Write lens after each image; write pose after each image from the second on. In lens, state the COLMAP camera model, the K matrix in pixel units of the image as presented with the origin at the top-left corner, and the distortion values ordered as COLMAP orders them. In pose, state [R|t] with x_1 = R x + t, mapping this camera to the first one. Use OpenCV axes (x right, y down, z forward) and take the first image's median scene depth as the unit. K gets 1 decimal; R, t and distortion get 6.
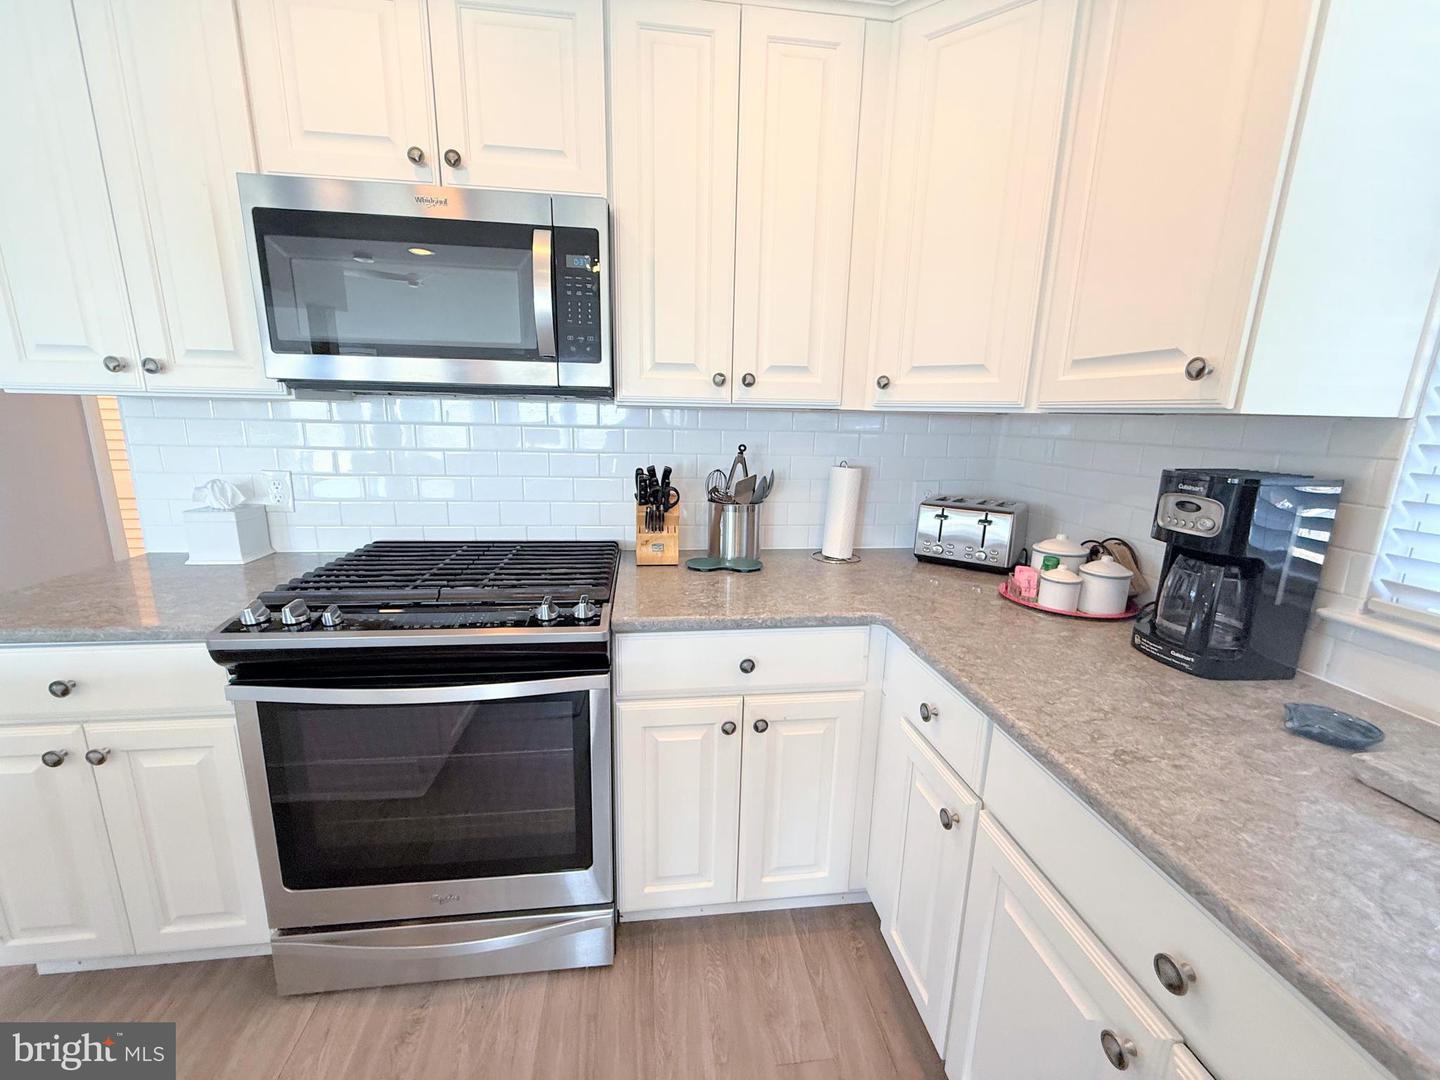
lens RADIAL K [[574.3, 0, 715.0], [0, 574.3, 537.4], [0, 0, 1]] dist [-0.000796, 0.000225]
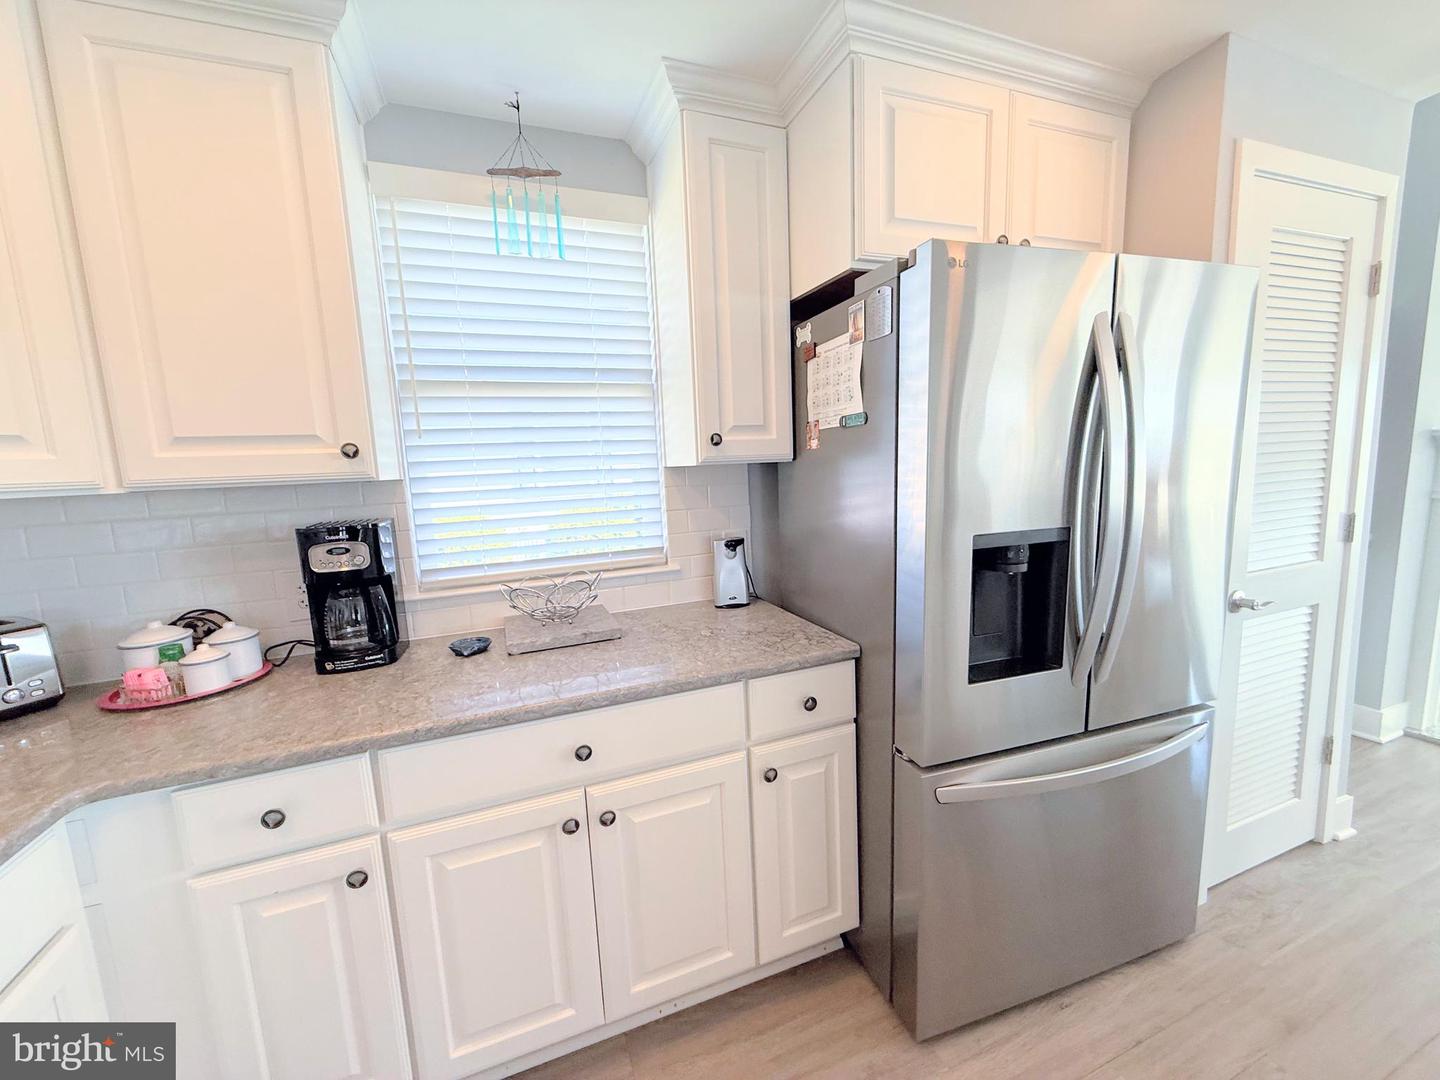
lens RADIAL K [[574.3, 0, 717.0], [0, 574.3, 543.0], [0, 0, 1]] dist [-0.000796, 0.000225]
pose [[-0.236875, -0.144982, 0.960661, -0.615907], [0.245593, 0.947752, 0.203591, -0.120221], [-0.939986, 0.284158, -0.188892, 0.402744]]
